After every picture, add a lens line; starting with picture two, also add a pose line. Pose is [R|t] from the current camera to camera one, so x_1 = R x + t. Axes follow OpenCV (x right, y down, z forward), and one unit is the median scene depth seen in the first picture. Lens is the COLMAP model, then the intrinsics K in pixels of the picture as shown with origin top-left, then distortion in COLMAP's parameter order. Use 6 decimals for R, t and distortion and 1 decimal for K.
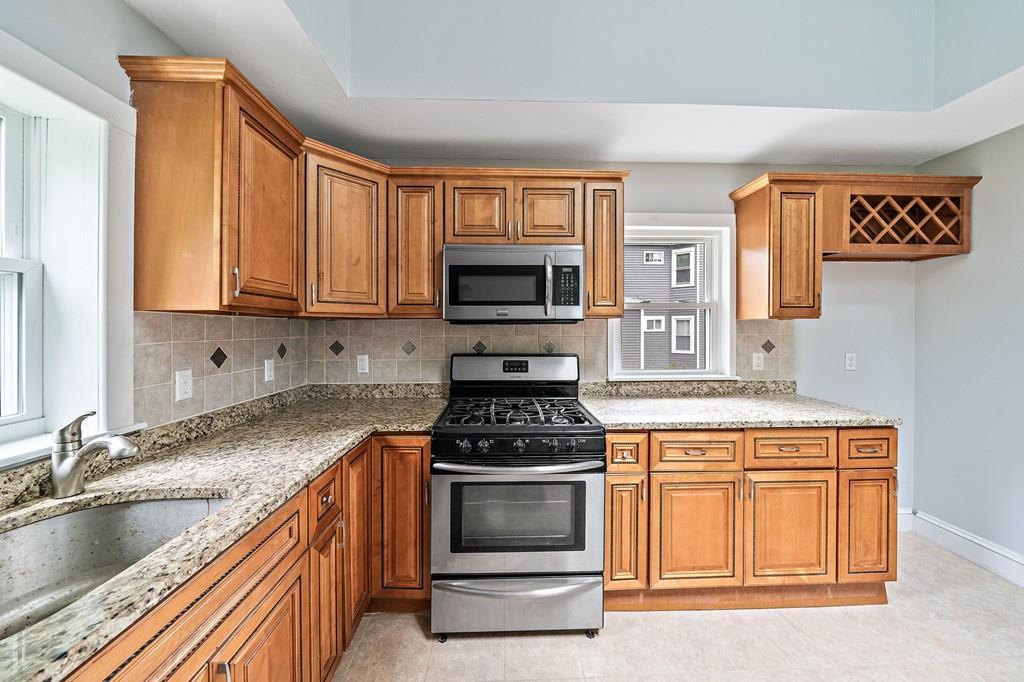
lens RADIAL K [[356.6, 0, 512.0], [0, 356.6, 341.0], [0, 0, 1]] dist [0.001855, 0.000033]
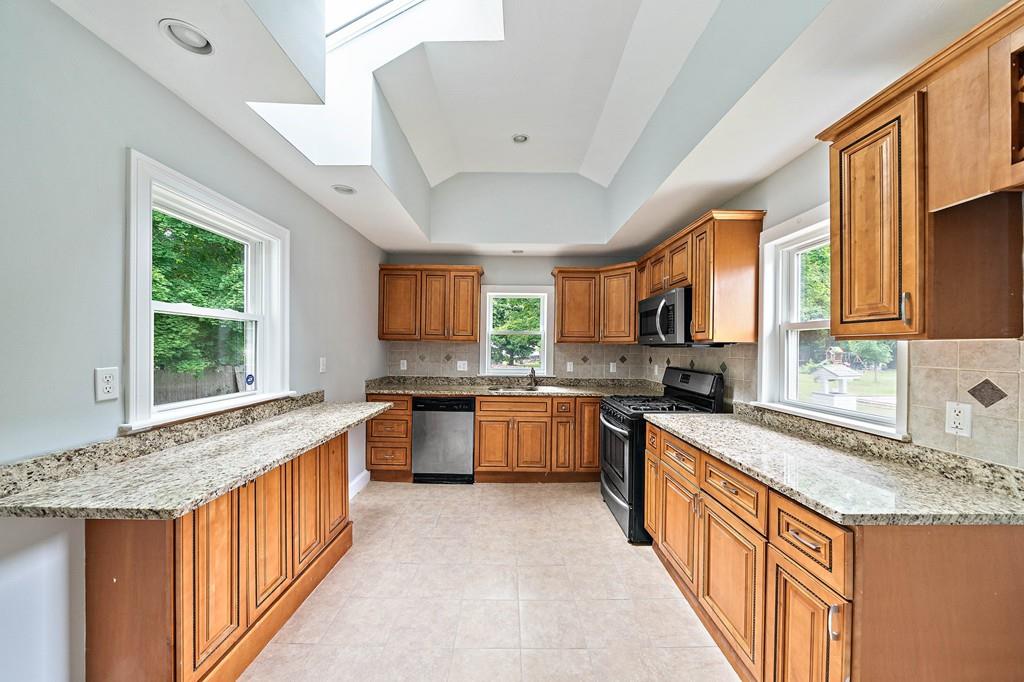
lens RADIAL K [[356.6, 0, 512.0], [0, 356.6, 341.0], [0, 0, 1]] dist [0.001855, 0.000033]
pose [[-0.030064, -0.013180, -0.999461, 1.262530], [-0.043501, 0.998983, -0.011865, -0.023799], [0.998601, 0.043121, -0.030607, 0.350072]]
